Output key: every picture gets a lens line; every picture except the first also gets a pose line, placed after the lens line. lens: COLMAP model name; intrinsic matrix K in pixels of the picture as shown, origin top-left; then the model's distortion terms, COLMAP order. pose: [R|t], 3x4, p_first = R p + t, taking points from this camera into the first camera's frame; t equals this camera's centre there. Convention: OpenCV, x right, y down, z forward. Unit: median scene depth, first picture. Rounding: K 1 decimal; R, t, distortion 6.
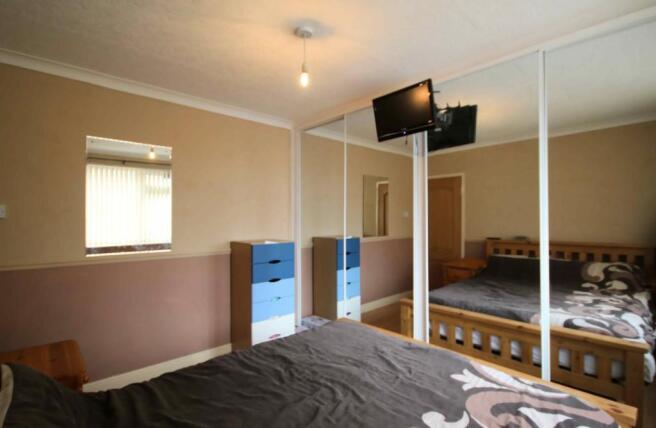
lens RADIAL K [[301.7, 0, 328.0], [0, 301.7, 214.0], [0, 0, 1]] dist [0.000171, 0.000026]
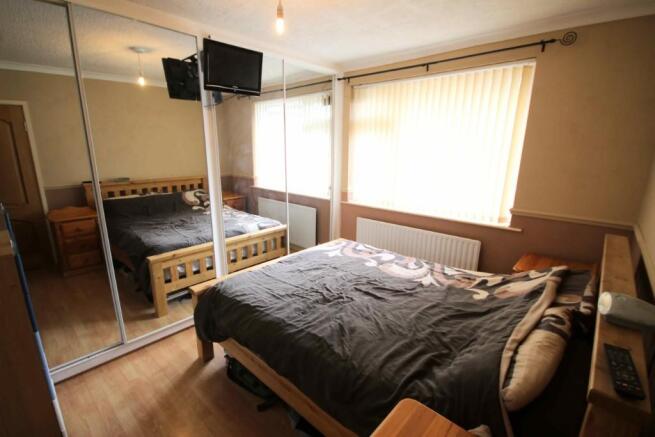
lens RADIAL K [[302.0, 0, 327.5], [0, 302.0, 218.5], [0, 0, 1]] dist [0.002433, 0.000089]
pose [[-0.054931, -0.220771, 0.973777, -0.525036], [-0.024197, 0.975258, 0.219742, -0.038368], [-0.998197, -0.011492, -0.058914, 0.437306]]
